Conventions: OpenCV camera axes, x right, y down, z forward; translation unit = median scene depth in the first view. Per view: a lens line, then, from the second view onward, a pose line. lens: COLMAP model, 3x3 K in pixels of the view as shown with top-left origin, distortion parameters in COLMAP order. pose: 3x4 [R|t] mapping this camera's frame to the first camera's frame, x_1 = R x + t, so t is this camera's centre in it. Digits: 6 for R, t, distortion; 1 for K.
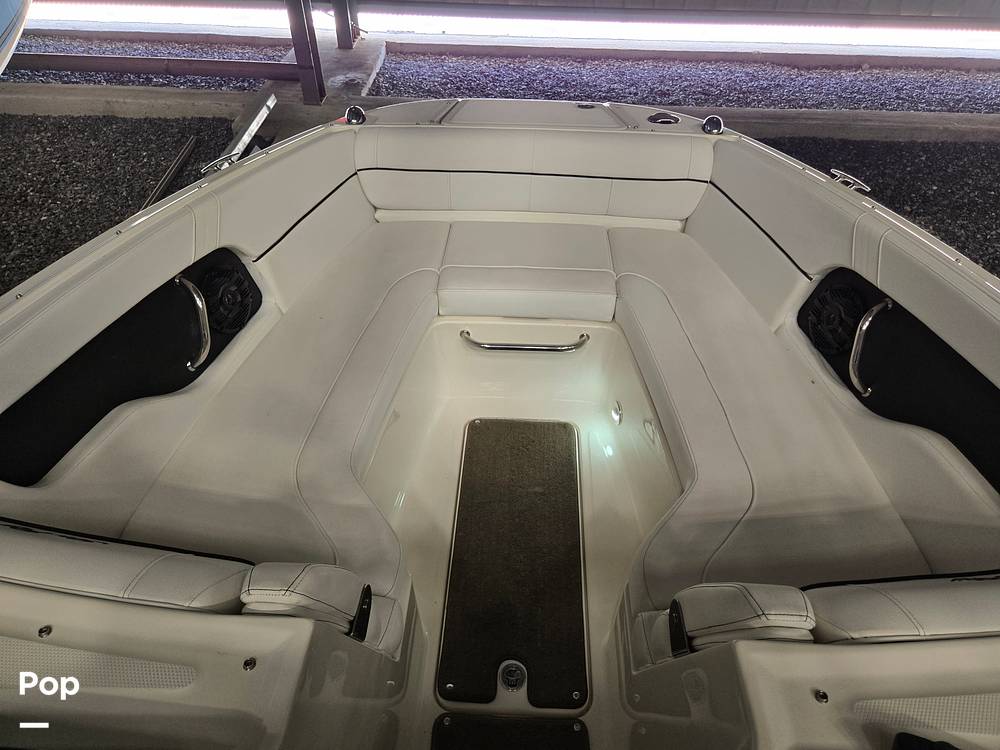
lens RADIAL K [[681.3, 0, 501.2], [0, 681.3, 385.5], [0, 0, 1]] dist [0.070356, -0.057047]
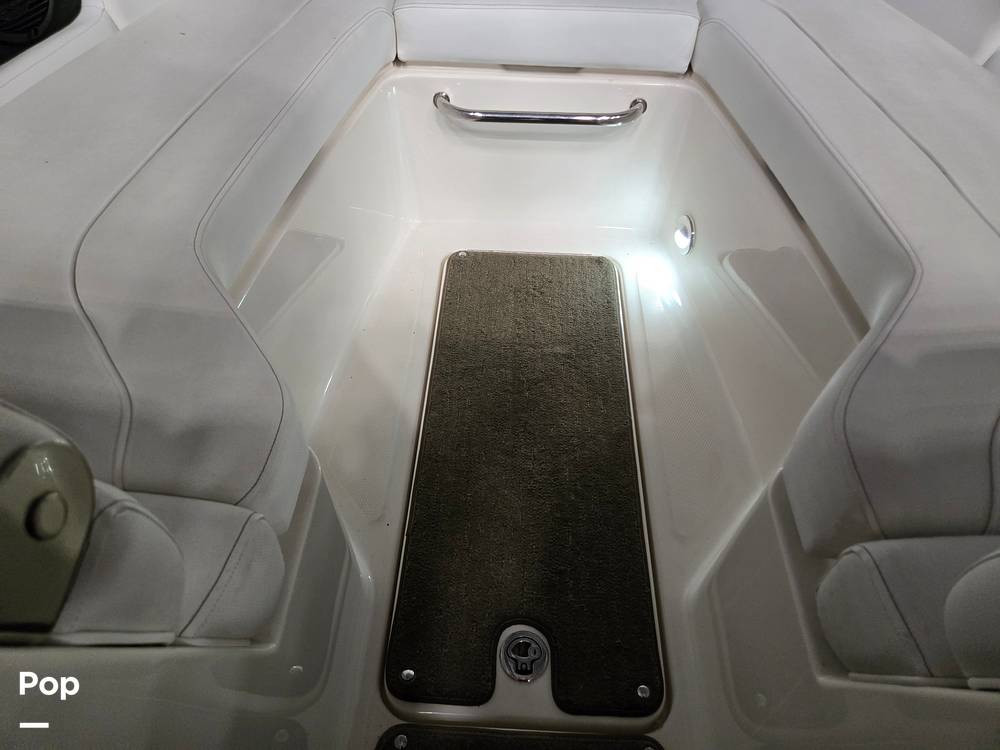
lens RADIAL K [[681.3, 0, 495.5], [0, 681.3, 383.1], [0, 0, 1]] dist [0.070356, -0.057047]
pose [[0.999939, 0.005277, 0.009720, -0.009738], [-0.006112, 0.996107, 0.087942, 0.123262], [-0.009218, -0.087996, 0.996078, 0.368328]]
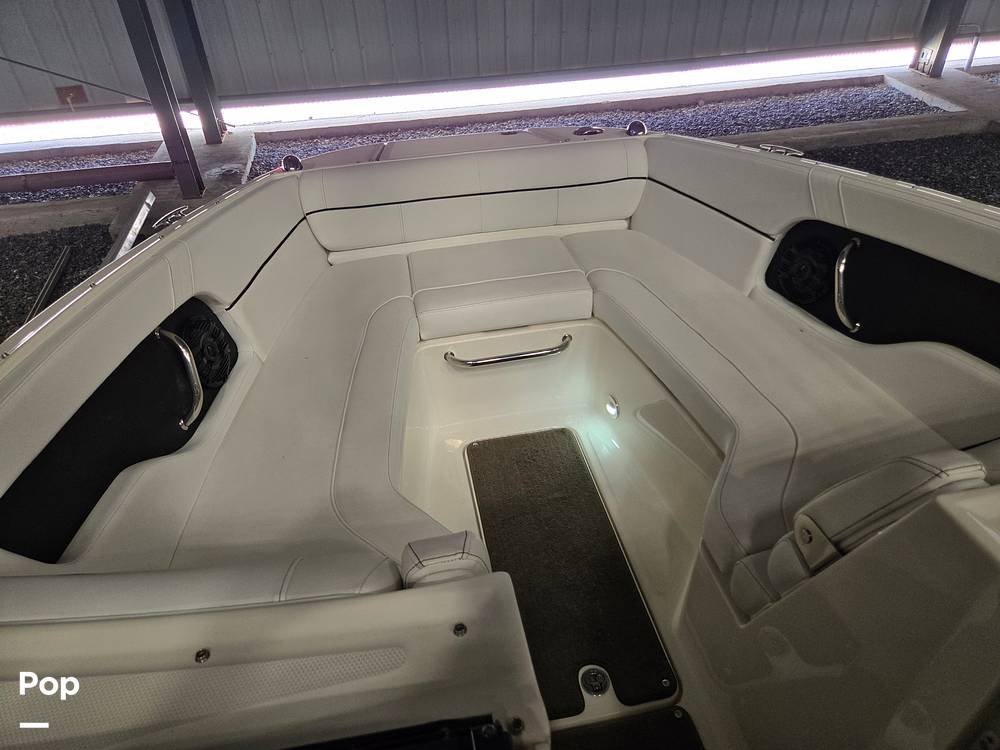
lens RADIAL K [[681.3, 0, 499.0], [0, 681.3, 381.0], [0, 0, 1]] dist [0.070356, -0.057047]
pose [[0.971956, -0.177226, 0.154574, -0.142529], [0.193230, 0.976503, -0.095418, 0.067593], [-0.134032, 0.122610, 0.983363, 0.032921]]
